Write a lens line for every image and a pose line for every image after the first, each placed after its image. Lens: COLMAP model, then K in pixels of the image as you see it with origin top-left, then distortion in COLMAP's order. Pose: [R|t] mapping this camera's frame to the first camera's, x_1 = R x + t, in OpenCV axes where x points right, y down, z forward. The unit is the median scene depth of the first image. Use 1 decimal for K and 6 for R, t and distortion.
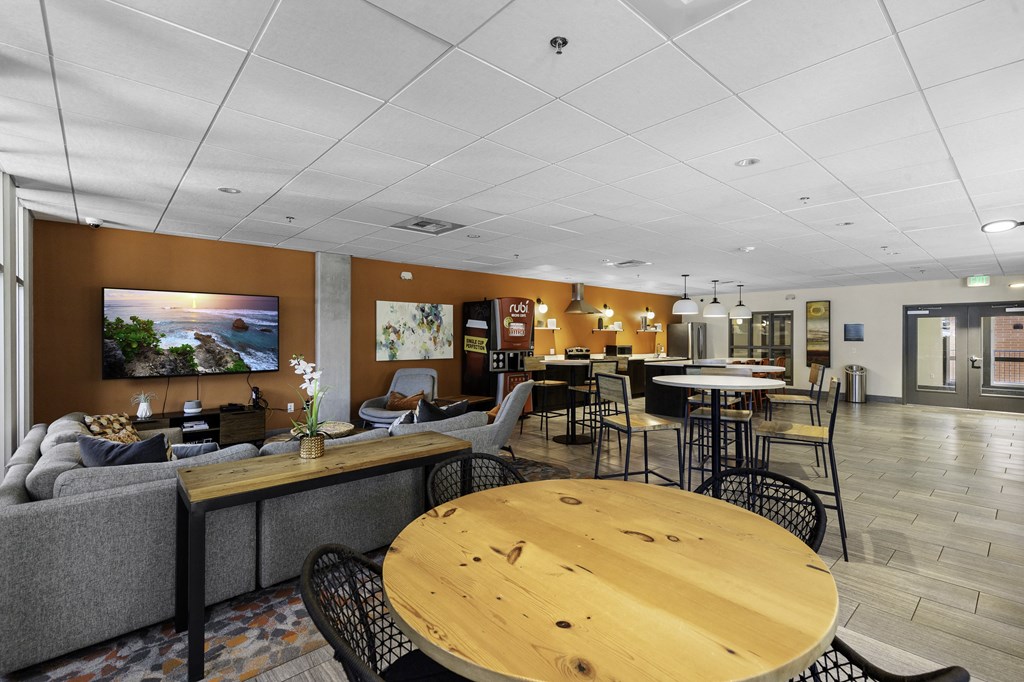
lens RADIAL K [[462.9, 0, 518.8], [0, 462.9, 337.4], [0, 0, 1]] dist [0.000857, -0.000314]
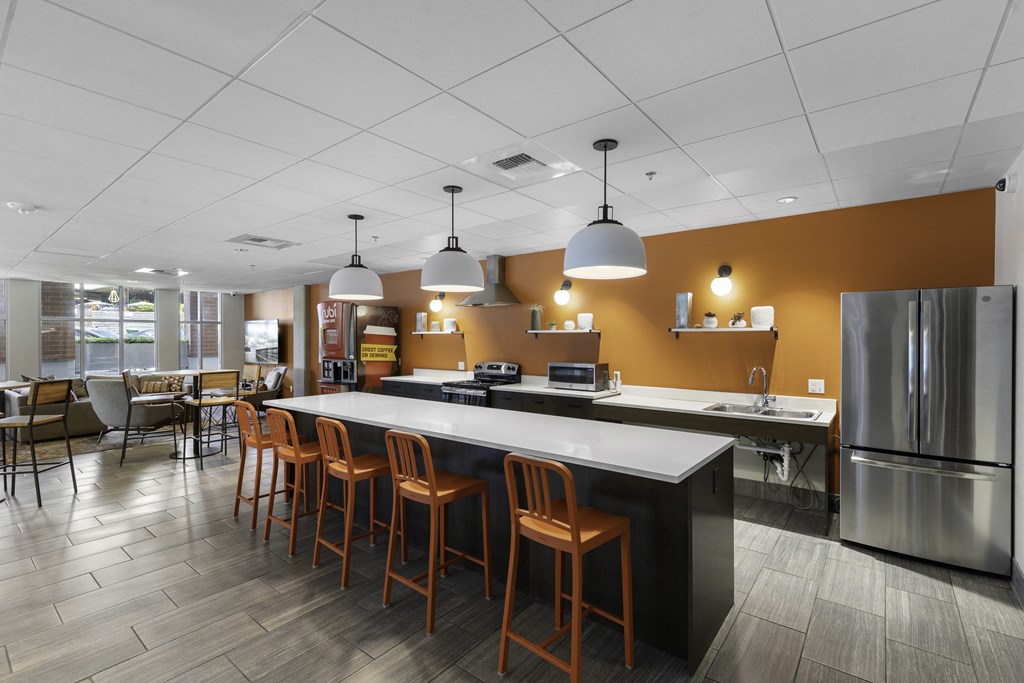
lens RADIAL K [[462.9, 0, 513.9], [0, 462.9, 341.3], [0, 0, 1]] dist [0.000857, -0.000314]
pose [[0.159494, 0.001090, -0.987198, 0.976031], [0.003067, 0.999994, 0.001599, -0.008031], [0.987194, -0.003282, 0.159490, 1.240996]]
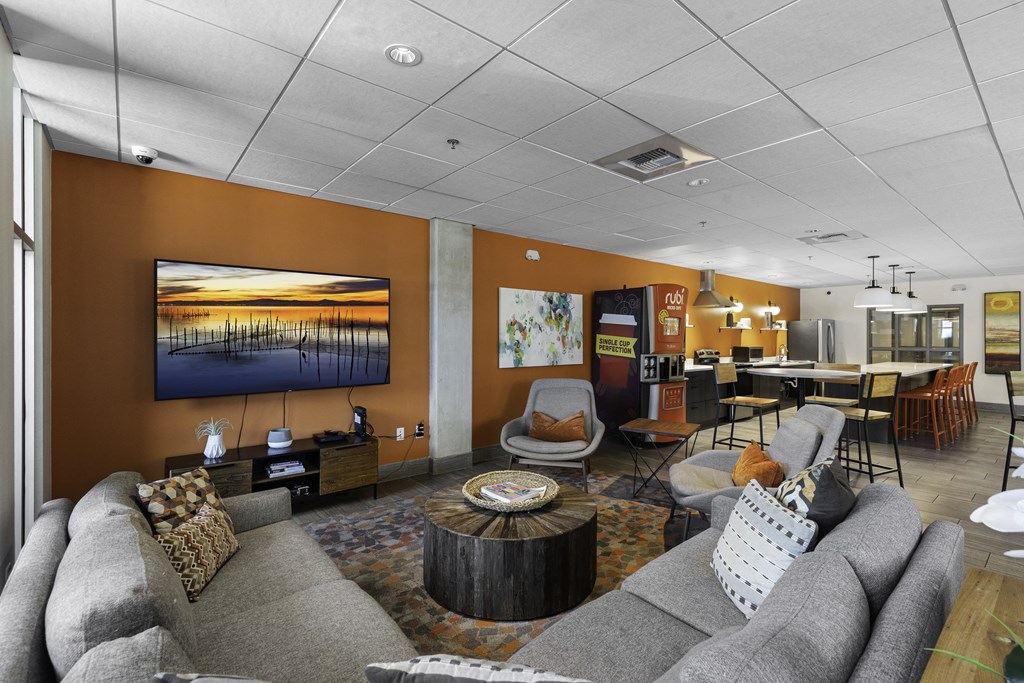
lens RADIAL K [[462.9, 0, 514.4], [0, 462.9, 337.2], [0, 0, 1]] dist [0.000857, -0.000314]
pose [[0.999189, 0.001711, -0.040228, -0.236493], [-0.001645, 0.999997, 0.001684, -0.000281], [0.040231, -0.001617, 0.999189, 0.237685]]
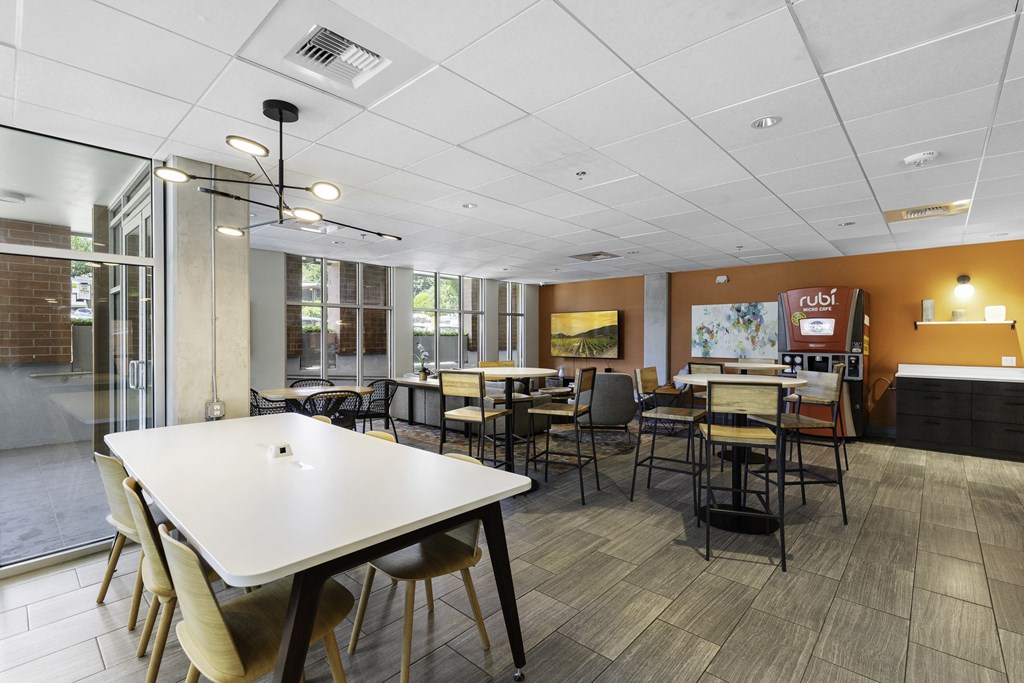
lens RADIAL K [[462.9, 0, 516.8], [0, 462.9, 338.9], [0, 0, 1]] dist [0.000857, -0.000314]
pose [[0.091397, 0.002494, -0.995811, 0.766771], [-0.001938, 0.999995, 0.002327, 0.003030], [0.995813, 0.001718, 0.091402, 0.420342]]
